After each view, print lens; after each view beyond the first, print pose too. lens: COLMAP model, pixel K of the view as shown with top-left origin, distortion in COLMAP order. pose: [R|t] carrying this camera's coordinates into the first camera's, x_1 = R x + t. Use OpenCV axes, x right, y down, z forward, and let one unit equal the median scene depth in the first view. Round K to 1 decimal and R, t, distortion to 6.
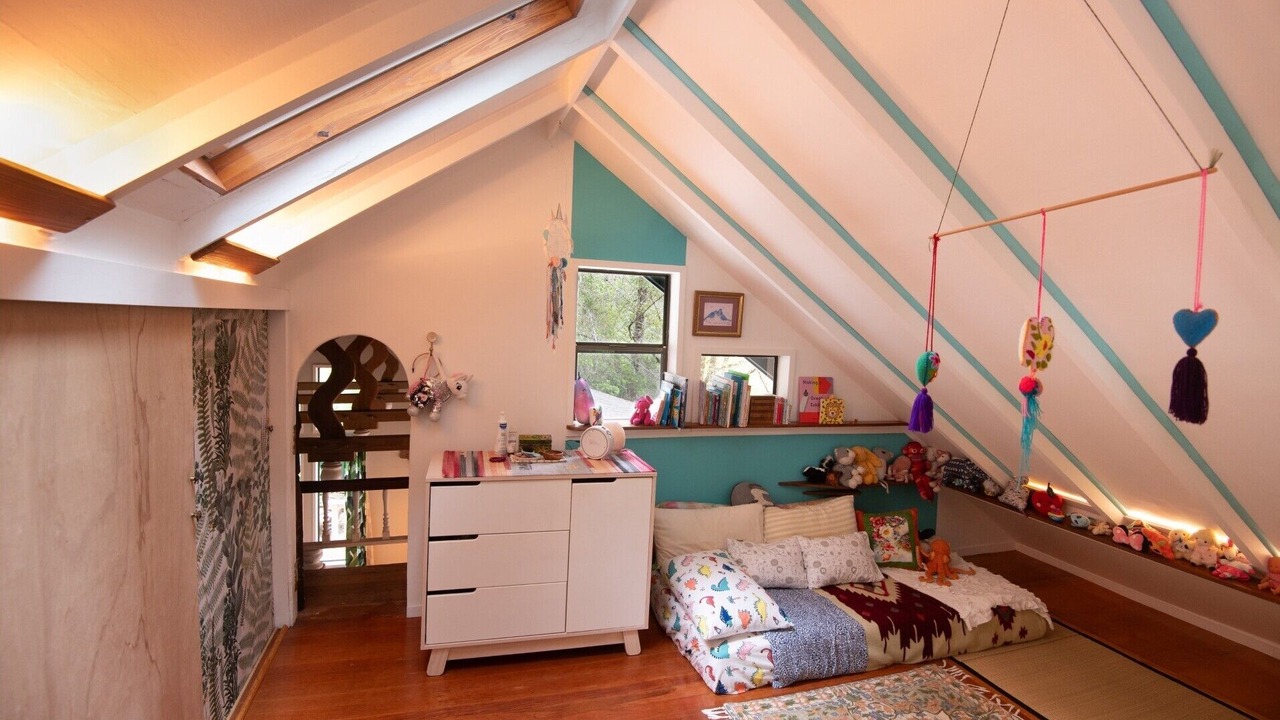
lens RADIAL K [[585.0, 0, 640.9], [0, 585.0, 353.5], [0, 0, 1]] dist [0.002917, 0.000417]
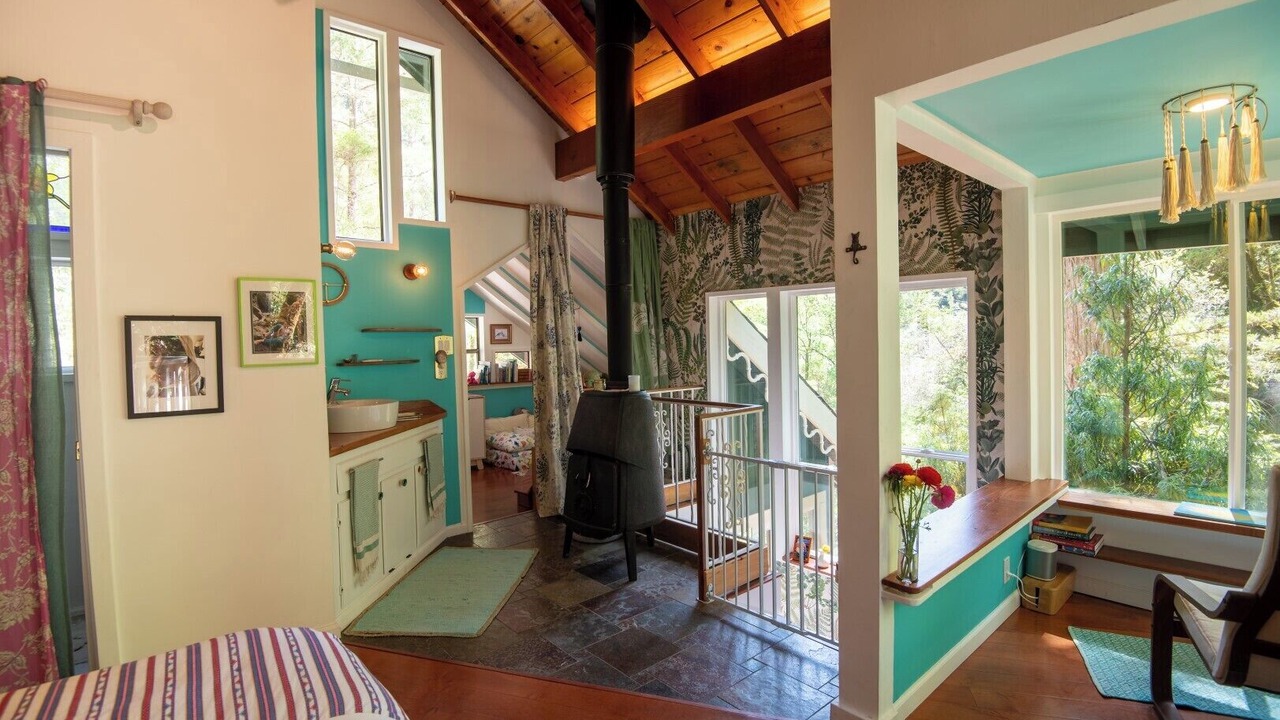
lens RADIAL K [[585.0, 0, 637.0], [0, 585.0, 354.2], [0, 0, 1]] dist [0.002917, 0.000417]
pose [[0.916166, -0.065156, 0.395467, -0.286591], [0.081119, 0.996421, -0.023758, 0.107009], [-0.392504, 0.053846, 0.918173, -1.276668]]
